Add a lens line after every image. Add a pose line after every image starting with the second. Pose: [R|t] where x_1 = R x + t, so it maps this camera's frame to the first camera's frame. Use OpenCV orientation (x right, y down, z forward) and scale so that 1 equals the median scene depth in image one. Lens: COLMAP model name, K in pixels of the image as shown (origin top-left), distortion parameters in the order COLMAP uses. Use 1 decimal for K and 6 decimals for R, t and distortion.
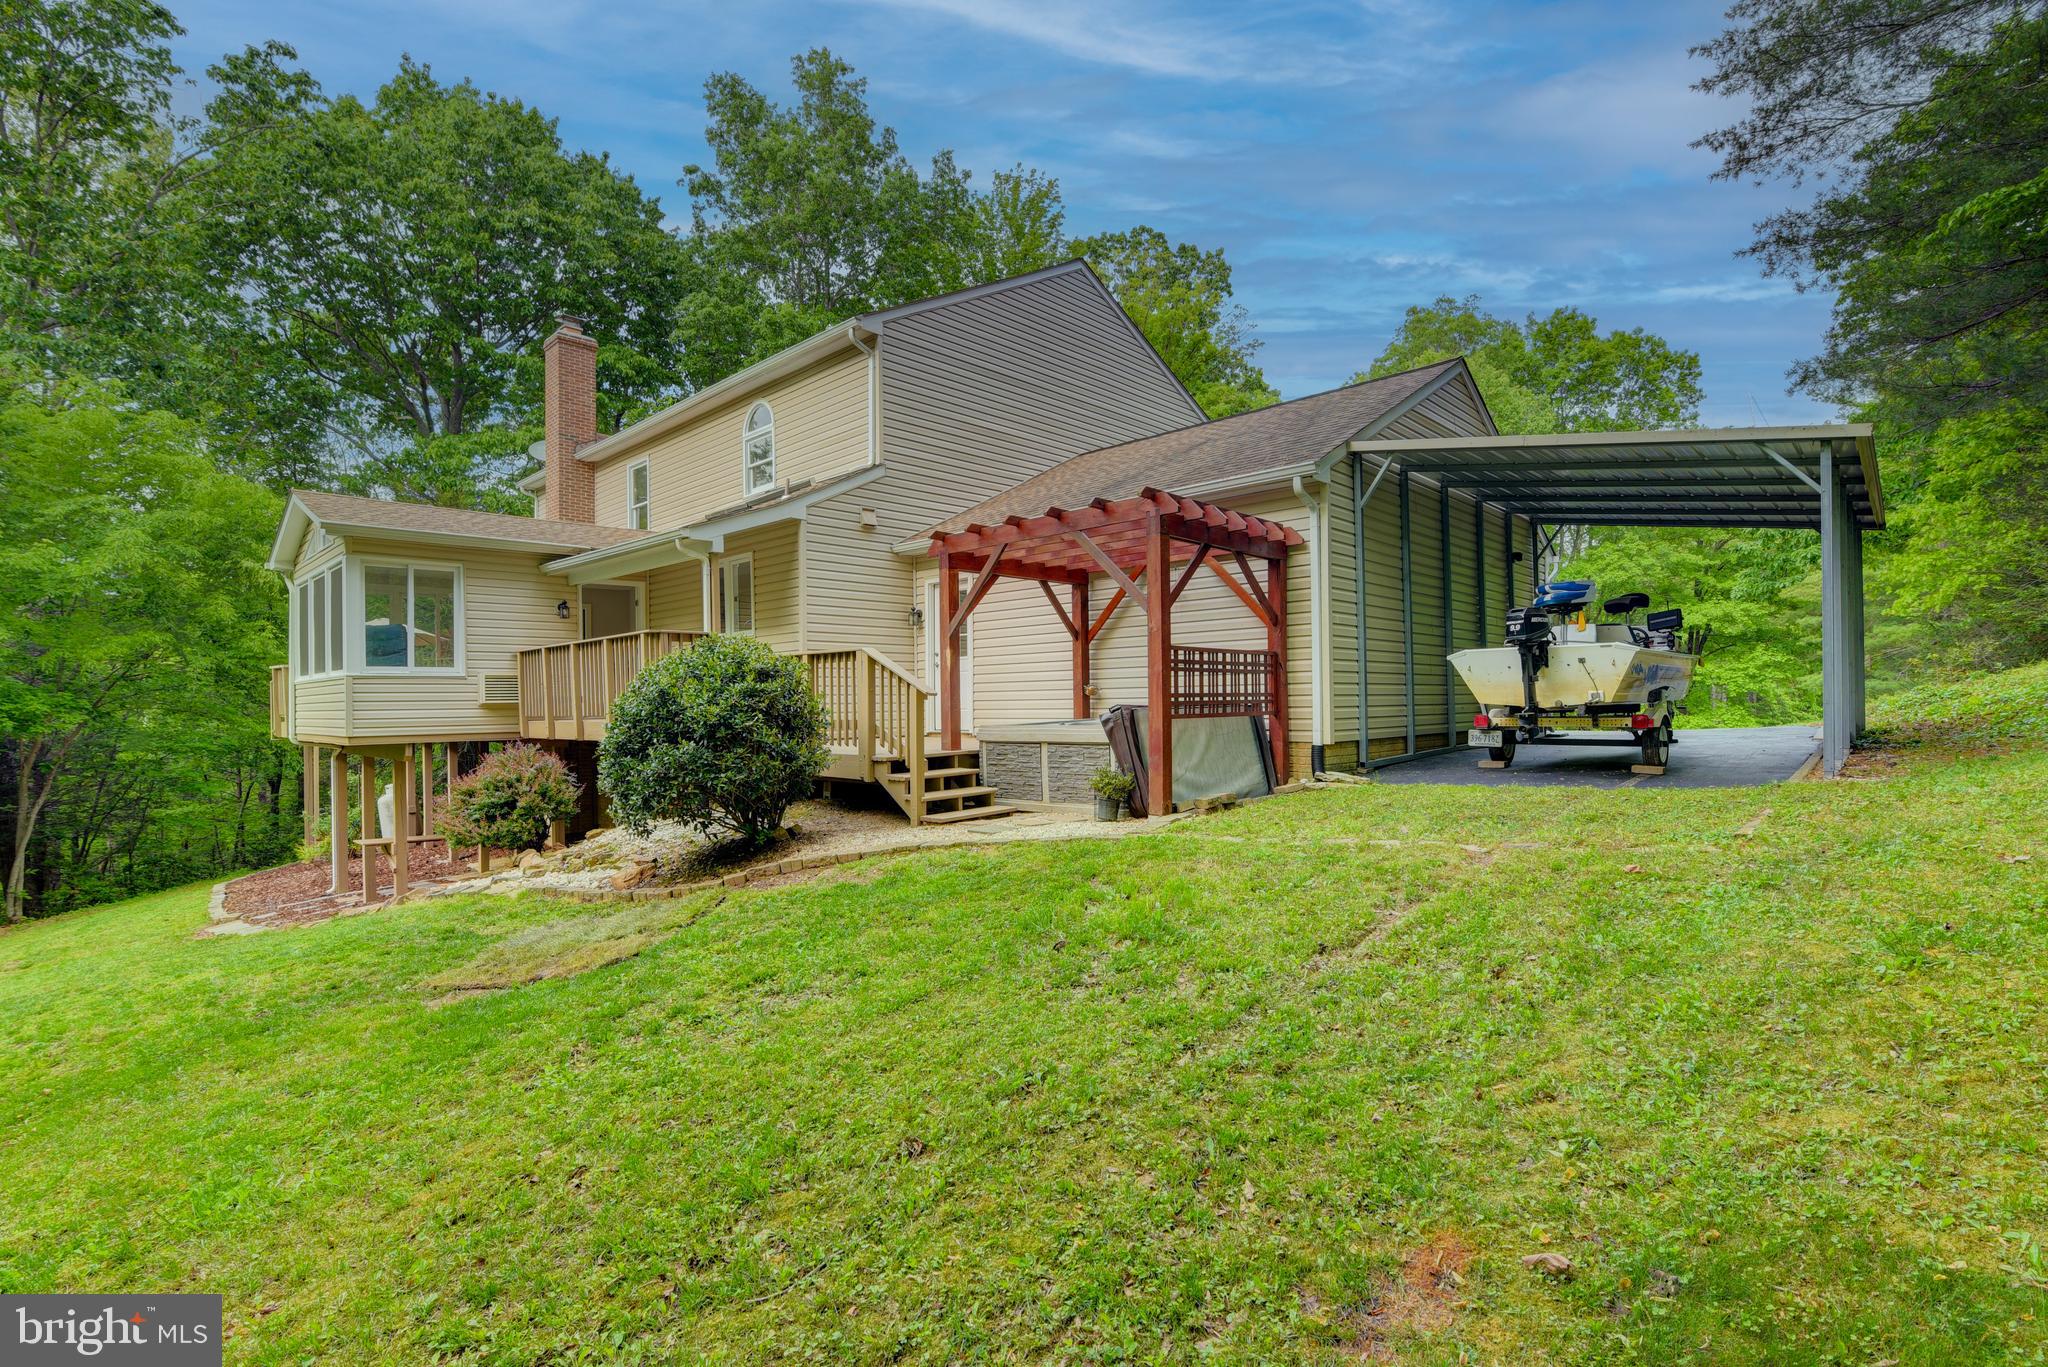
lens RADIAL K [[949.0, 0, 1024.0], [0, 949.0, 683.5], [0, 0, 1]] dist [-0.003737, -0.000286]
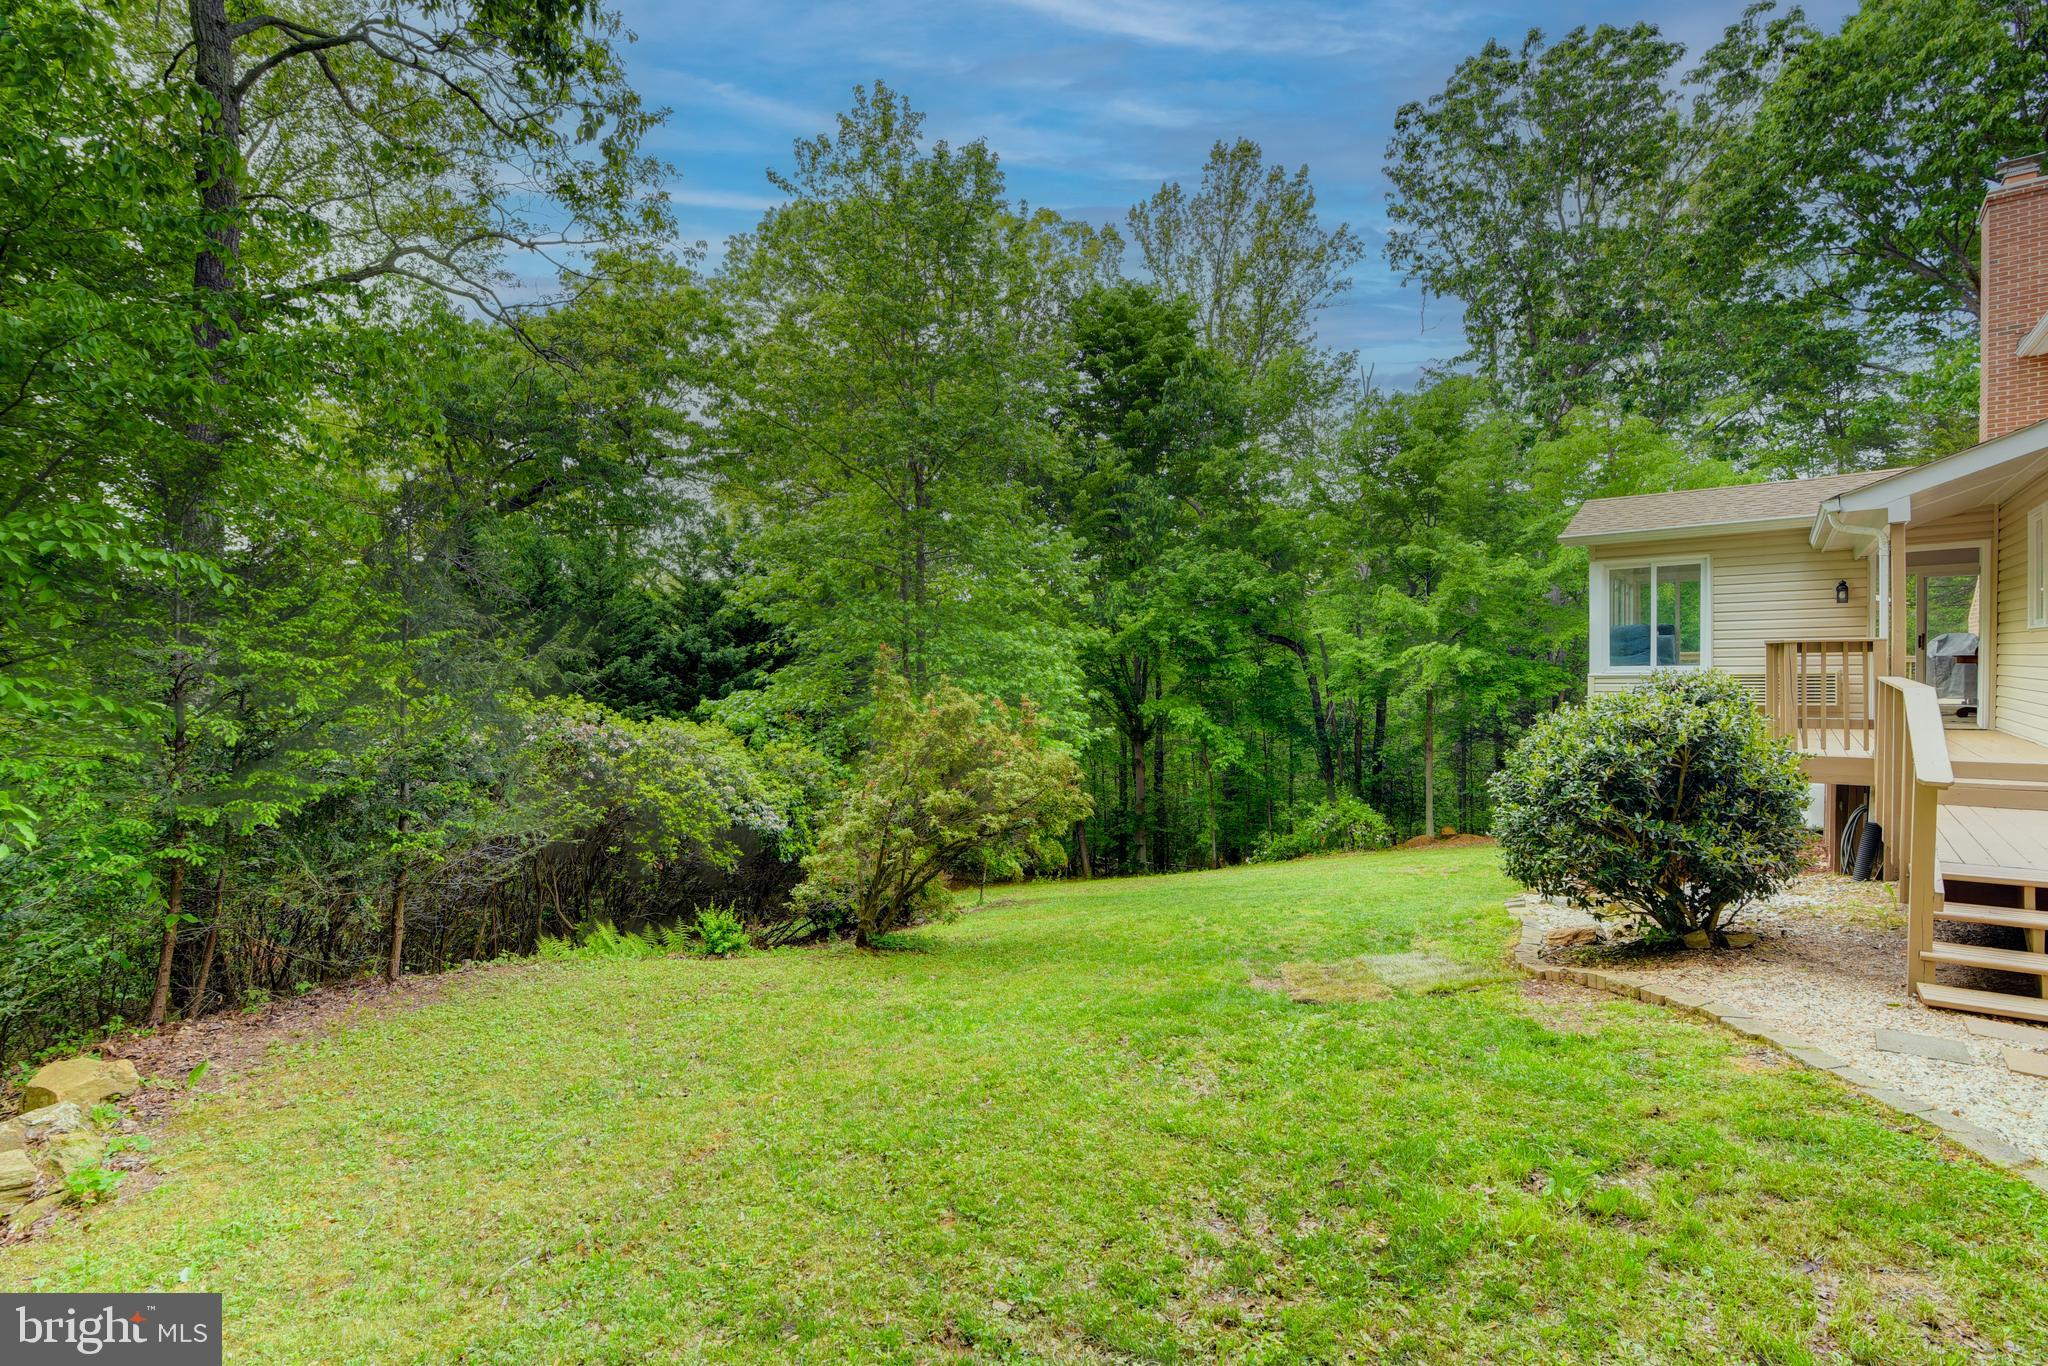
lens RADIAL K [[949.0, 0, 1024.0], [0, 949.0, 683.0], [0, 0, 1]] dist [-0.003737, -0.000286]
pose [[0.096735, 0.037927, -0.994587, 0.183042], [0.029385, 0.998729, 0.040943, -0.041584], [0.994876, -0.033187, 0.095498, 0.182163]]
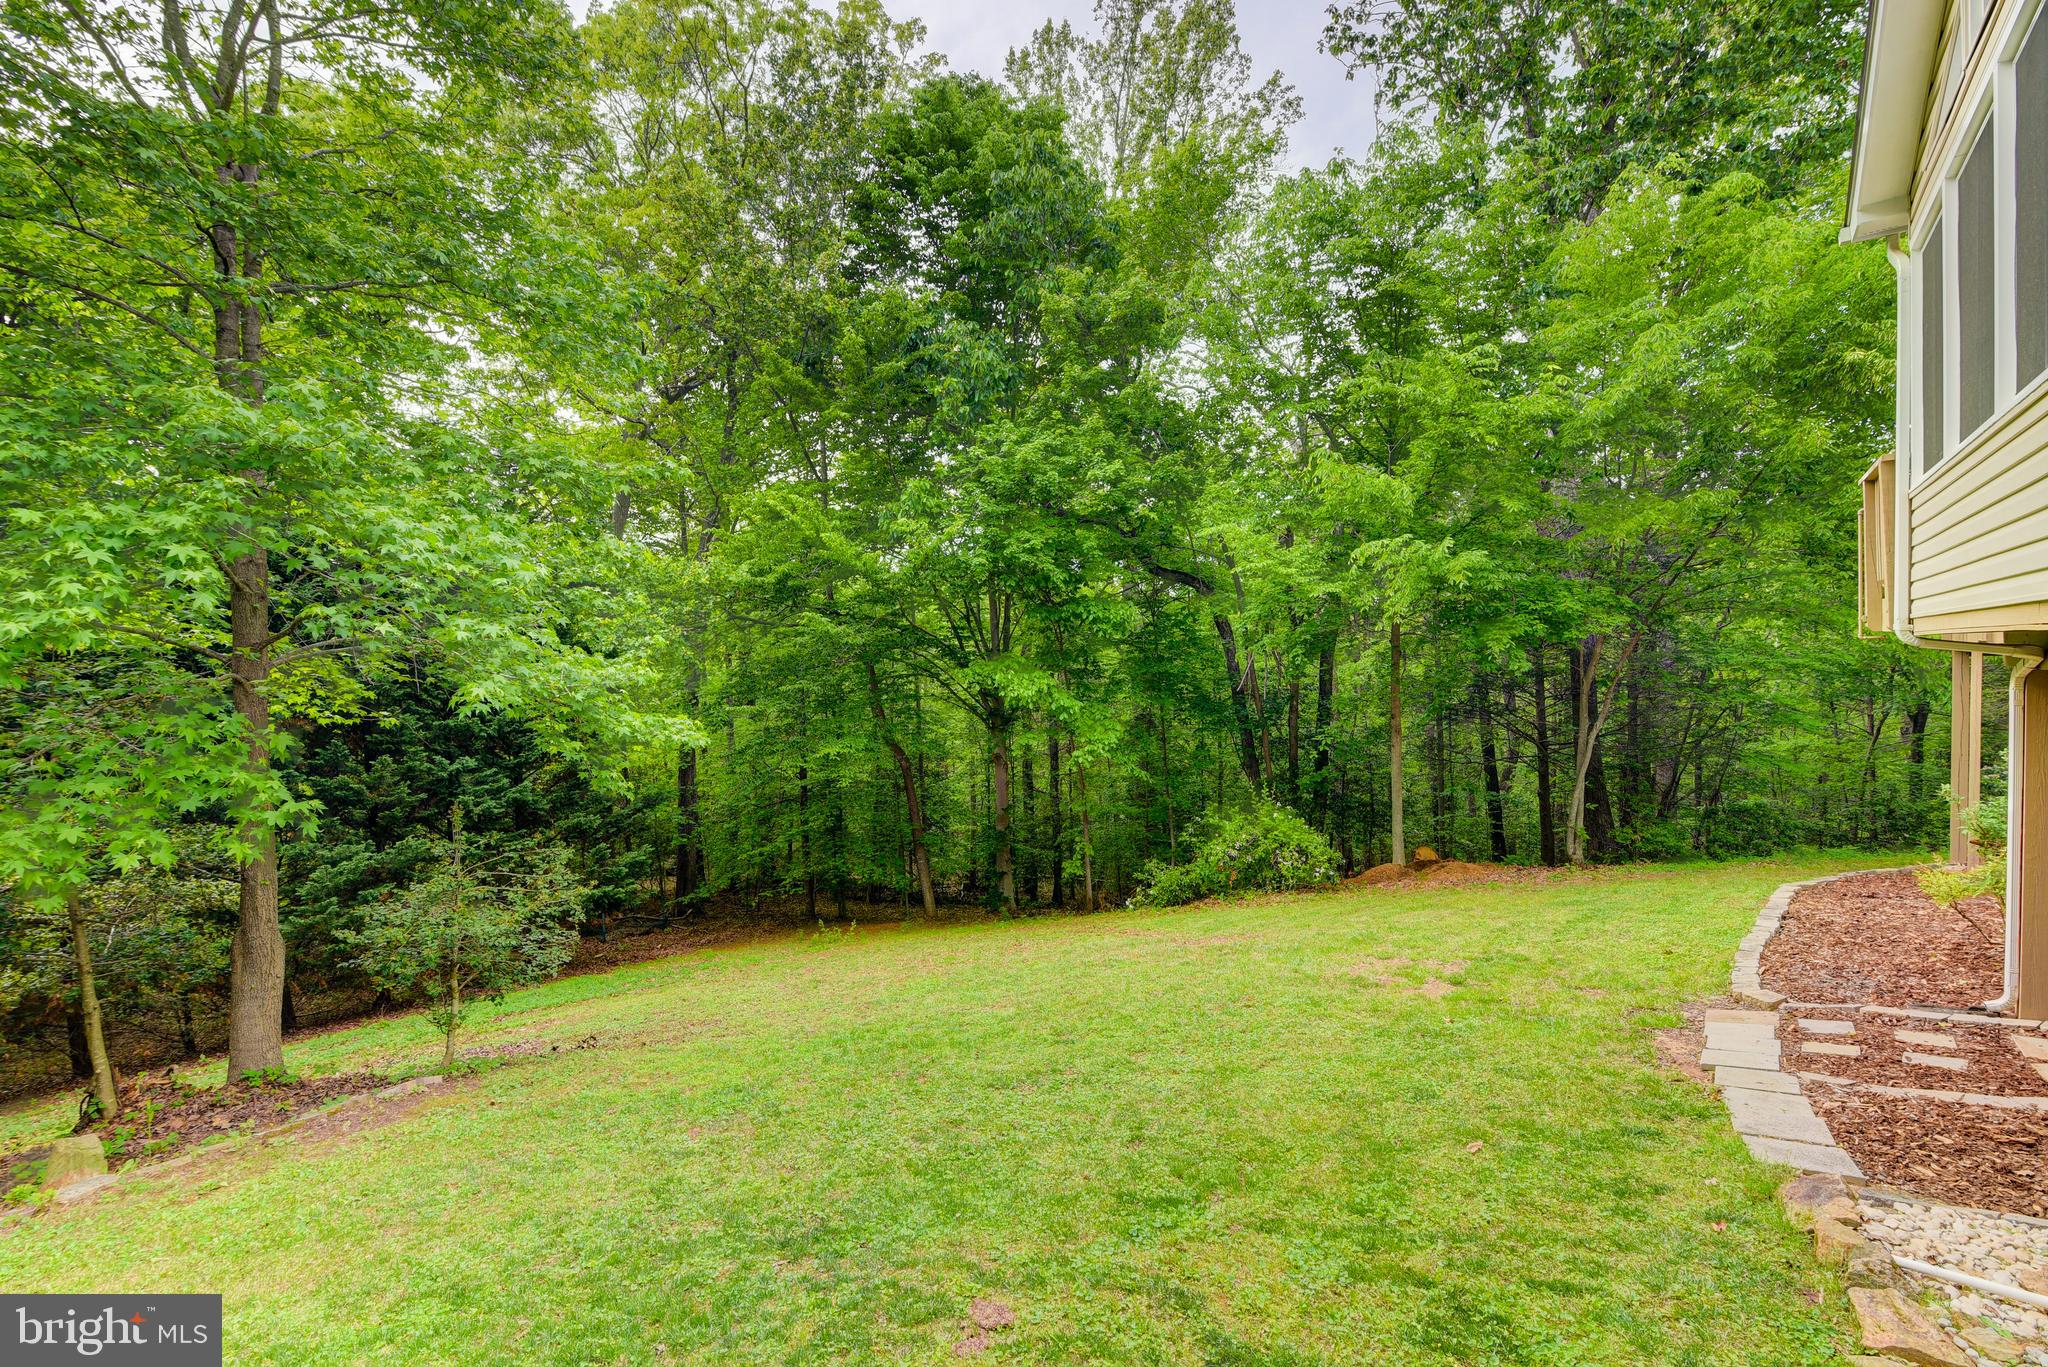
lens RADIAL K [[949.0, 0, 1024.0], [0, 949.0, 683.5], [0, 0, 1]] dist [-0.003737, -0.000286]
pose [[0.134954, 0.037177, -0.990154, -0.333339], [0.041300, 0.998216, 0.043109, 0.037857], [0.989991, -0.046711, 0.133178, 0.454250]]
